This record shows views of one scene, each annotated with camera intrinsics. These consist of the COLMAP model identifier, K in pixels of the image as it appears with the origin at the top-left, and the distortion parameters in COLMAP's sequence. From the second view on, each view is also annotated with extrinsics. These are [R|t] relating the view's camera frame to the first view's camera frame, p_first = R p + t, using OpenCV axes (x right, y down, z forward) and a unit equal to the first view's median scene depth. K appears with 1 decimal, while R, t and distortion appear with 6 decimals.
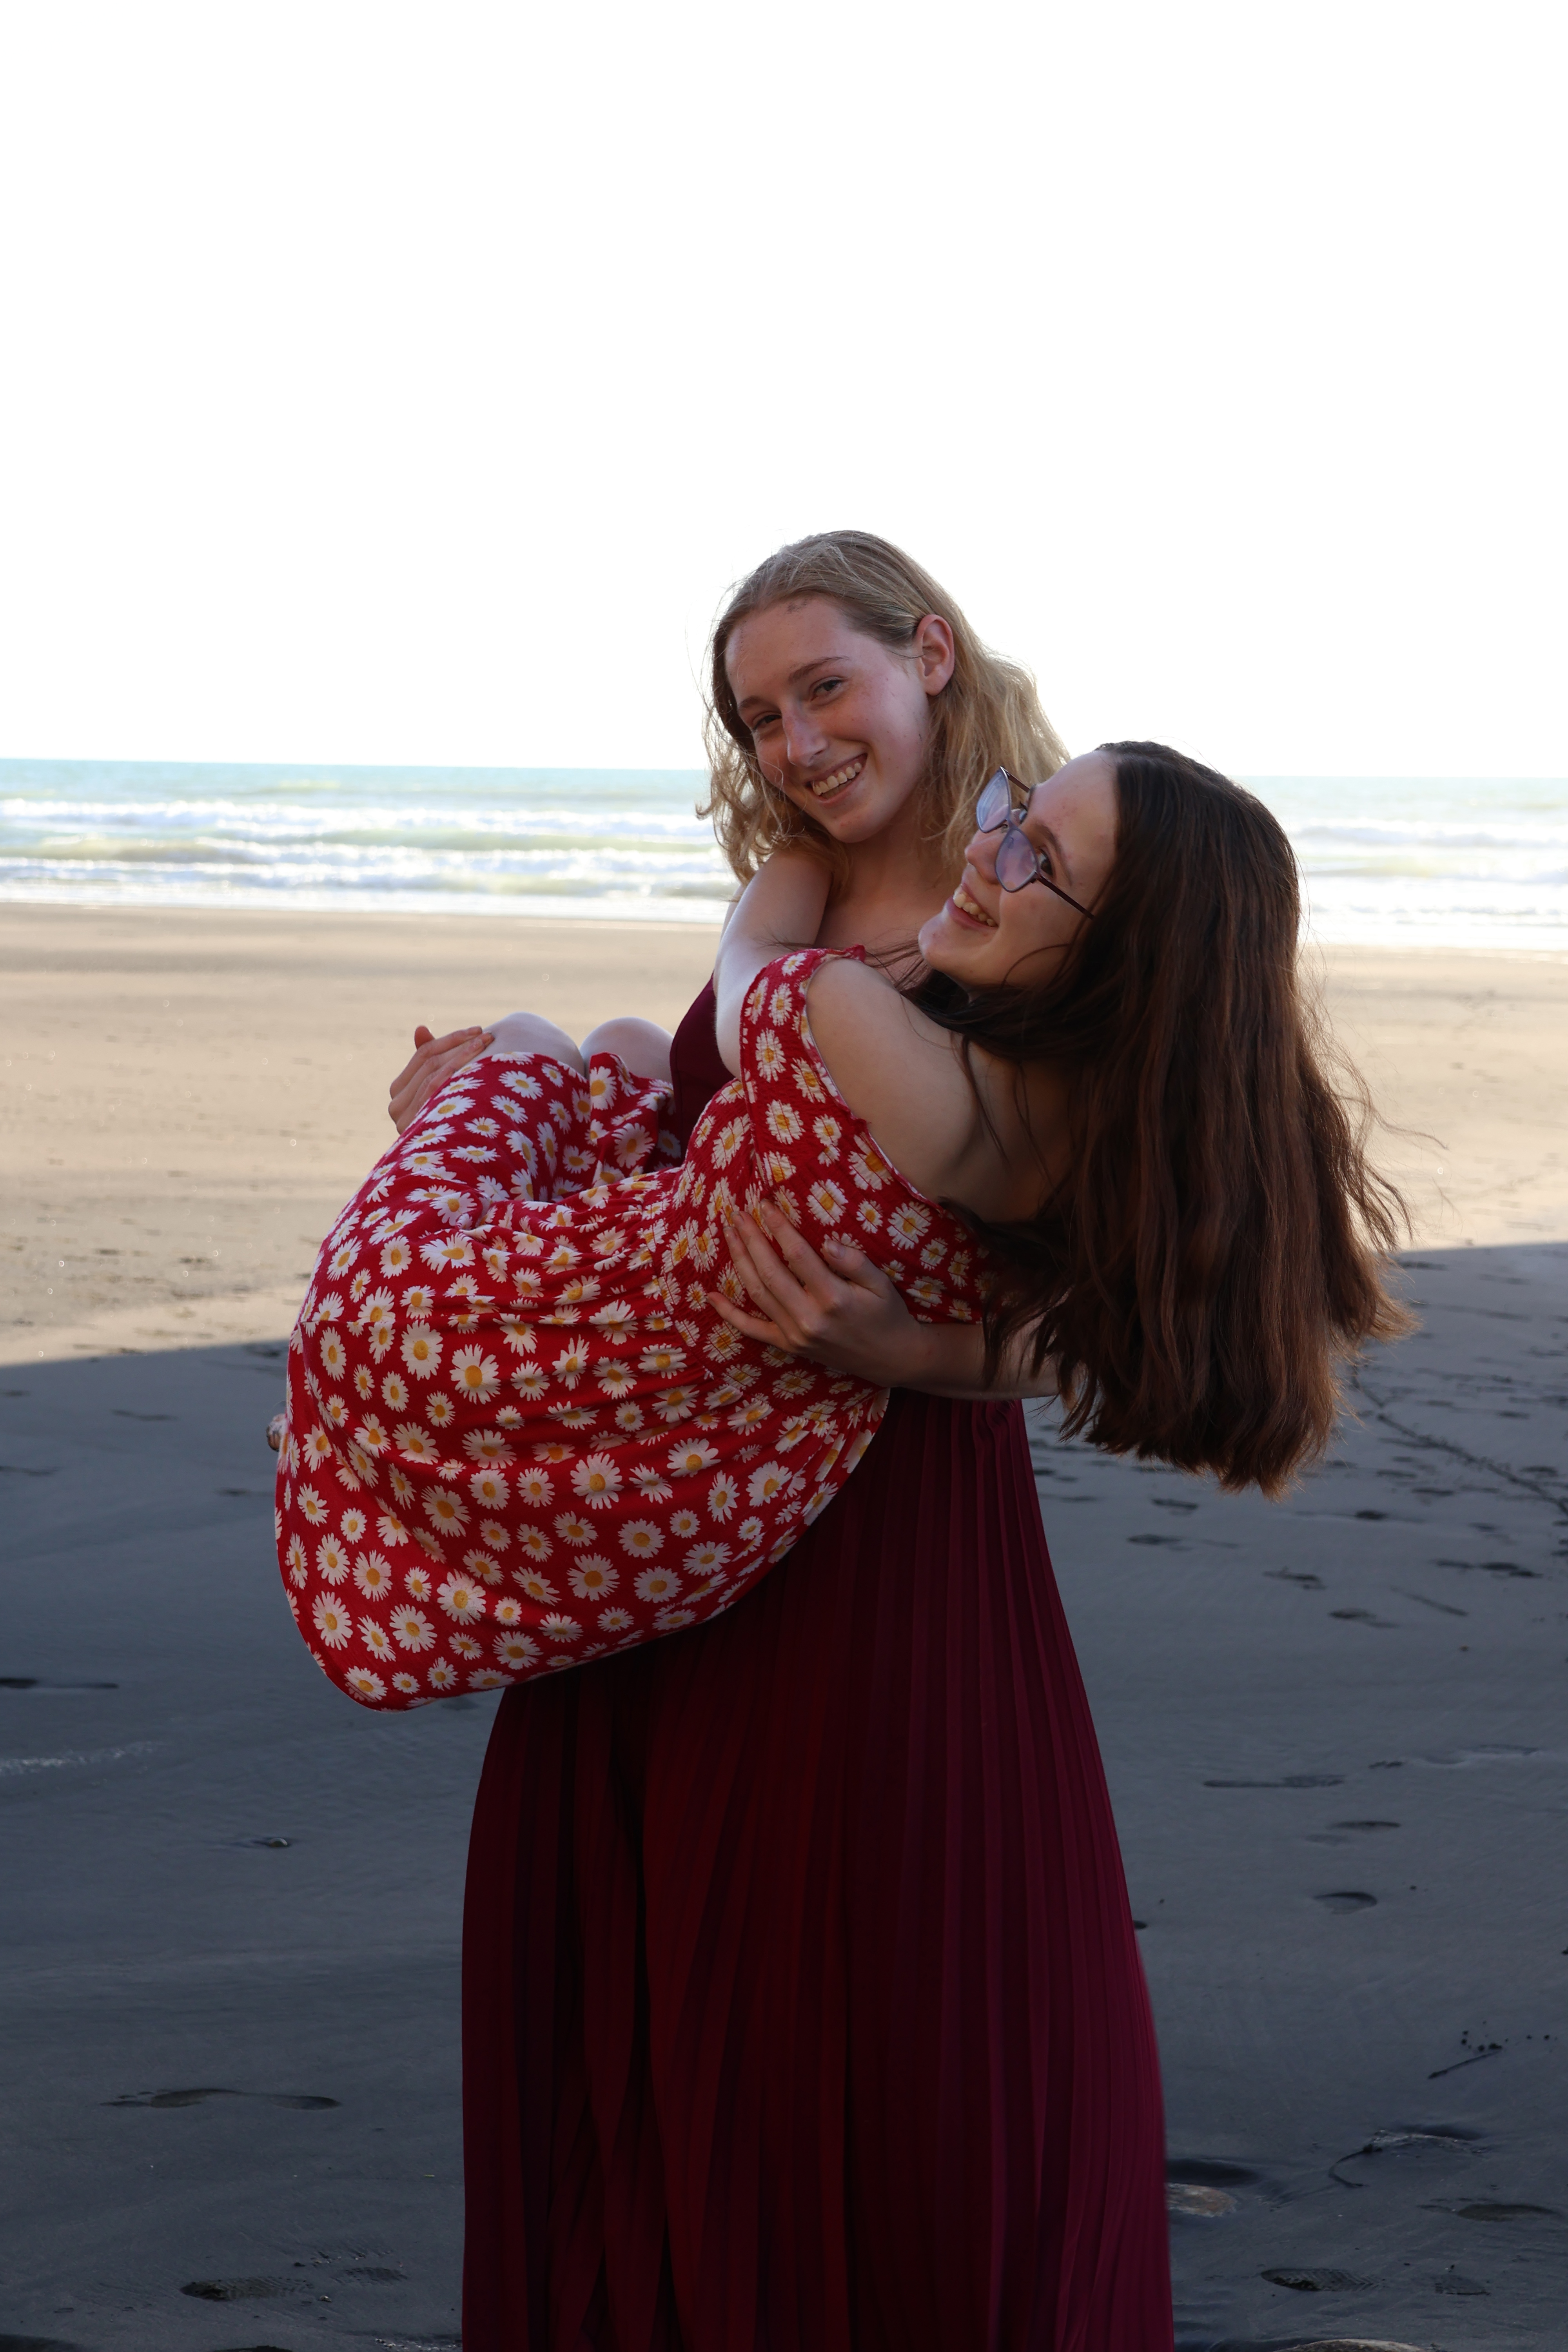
lens RADIAL K [[5258.4, 0, 785.3], [0, 5258.4, 1177.4], [0, 0, 1]] dist [0.413869, 0.000000]
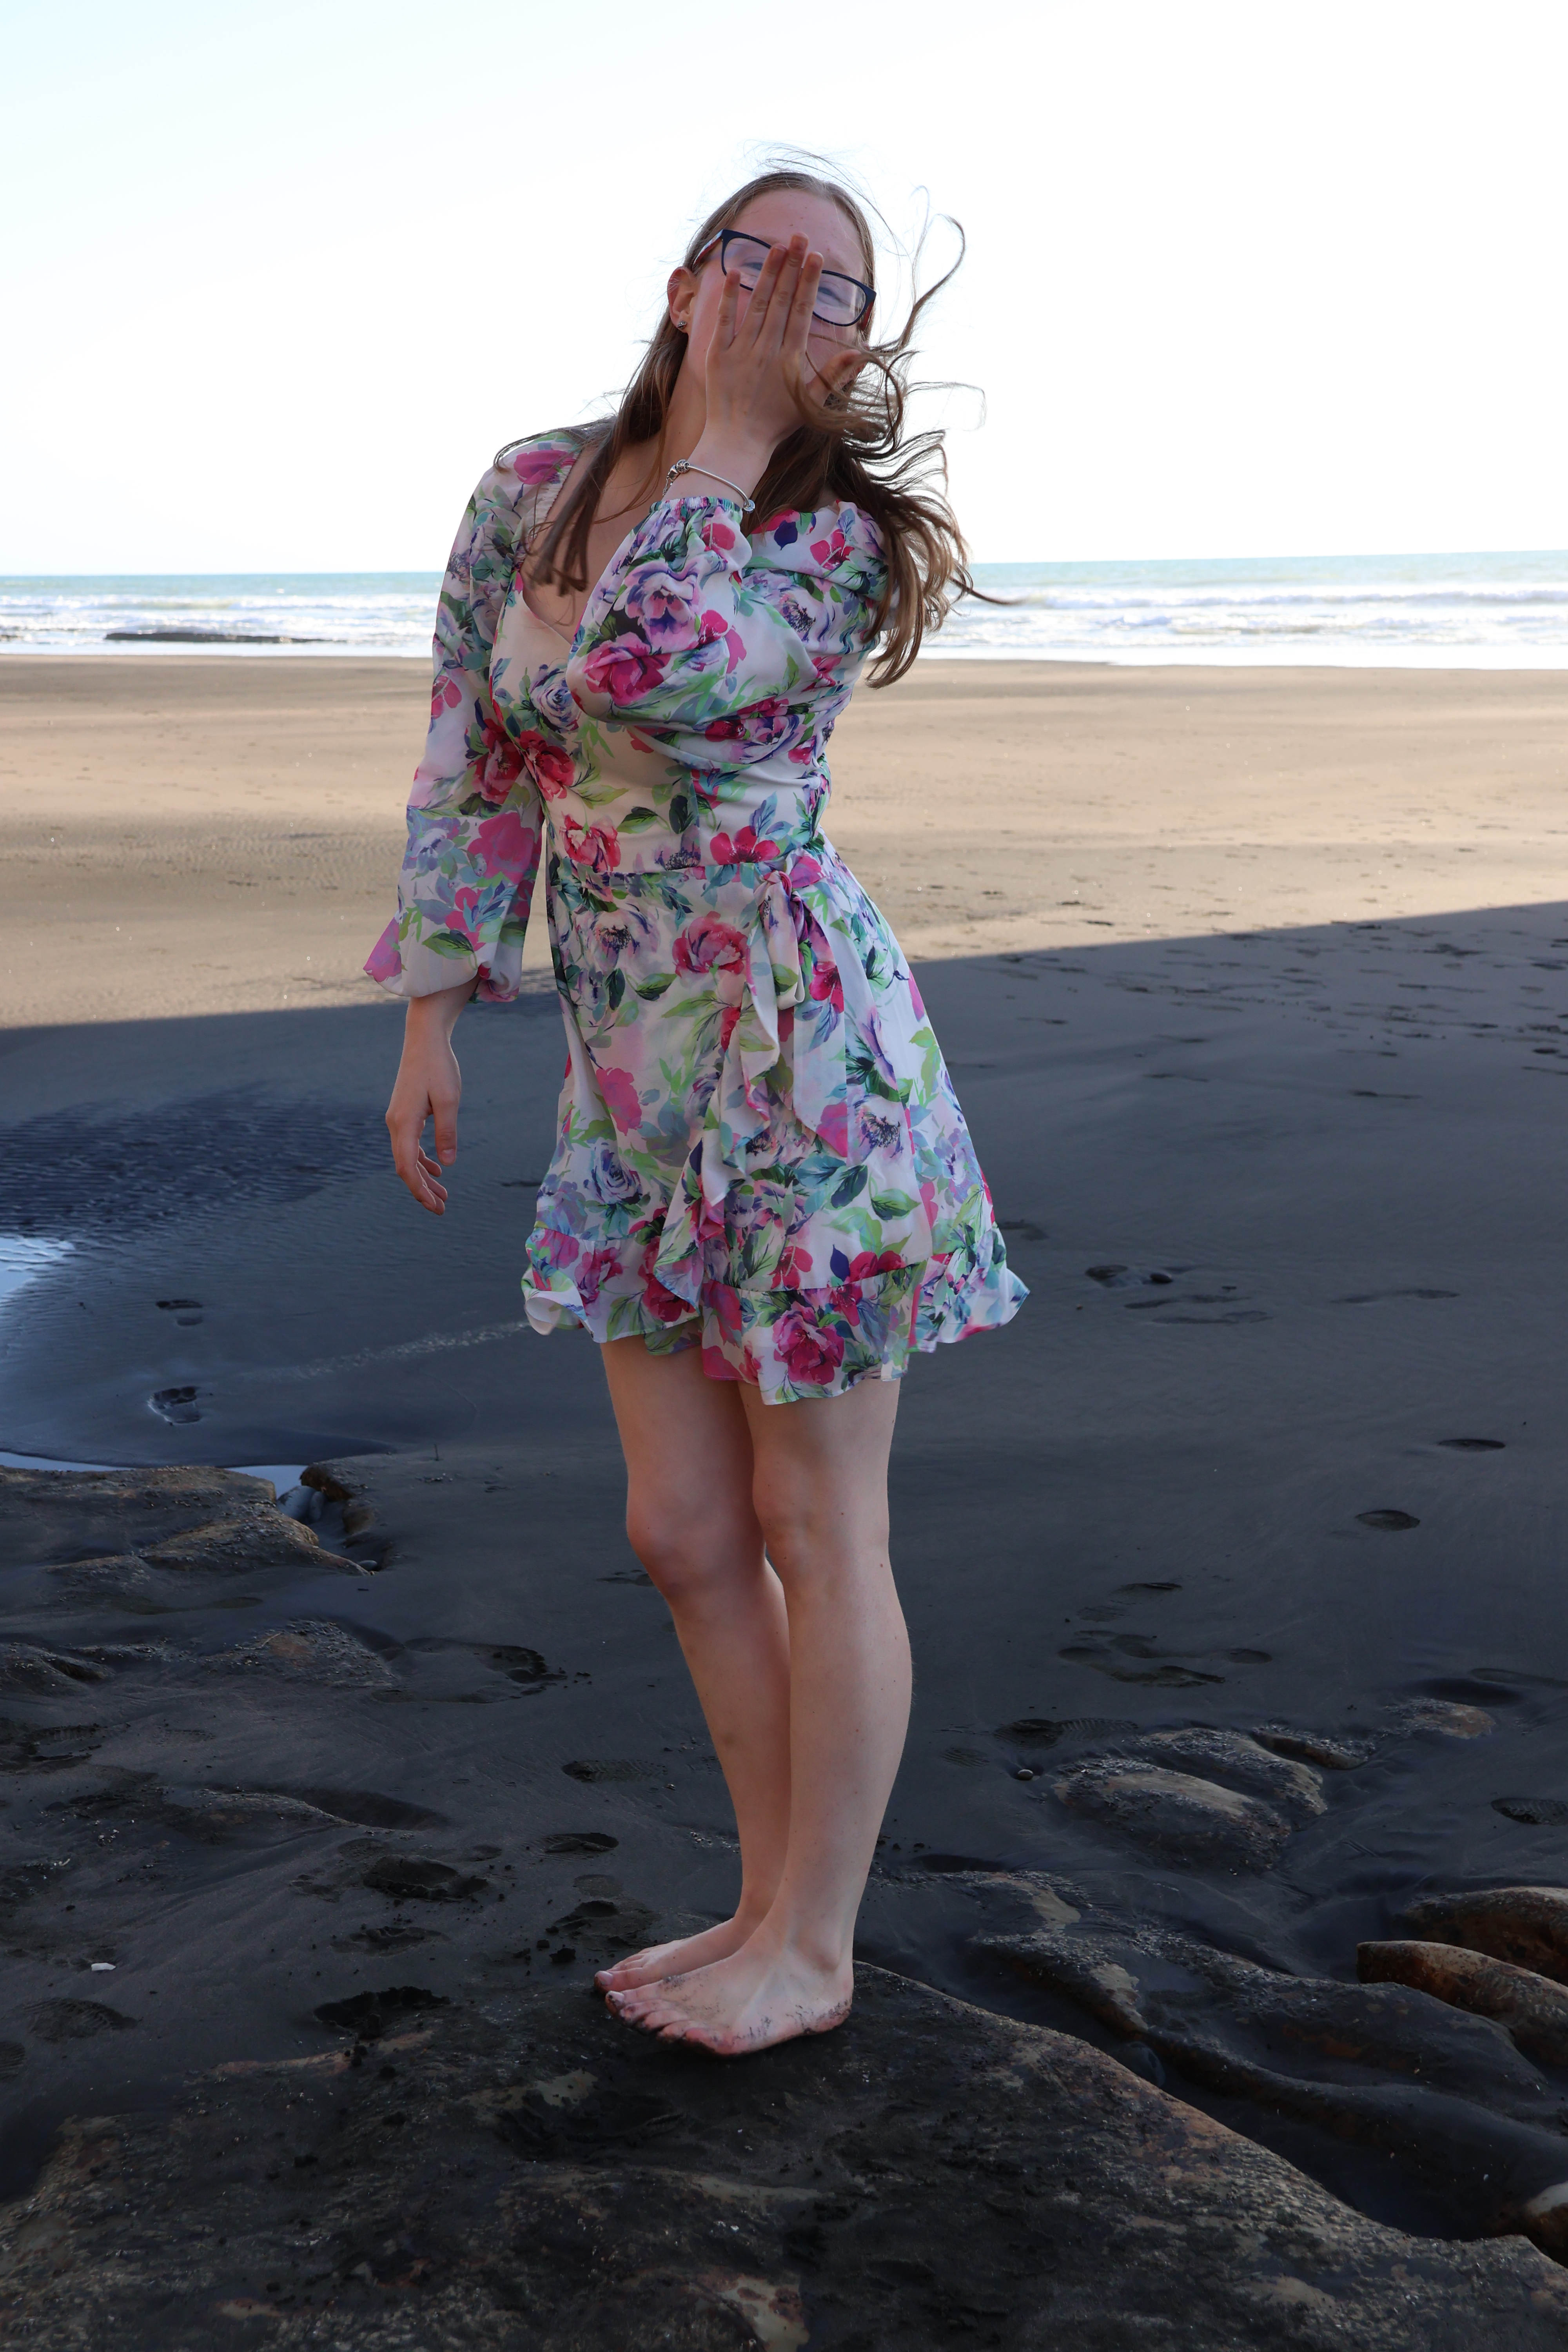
lens RADIAL K [[3149.8, 0, 775.6], [0, 3149.8, 1172.4], [0, 0, 1]] dist [0.139777, 0.000000]
pose [[0.970253, 0.018419, -0.241391, 0.048322], [0.008020, 0.994109, 0.108090, -0.002601], [0.241960, -0.106811, 0.964389, 0.149507]]
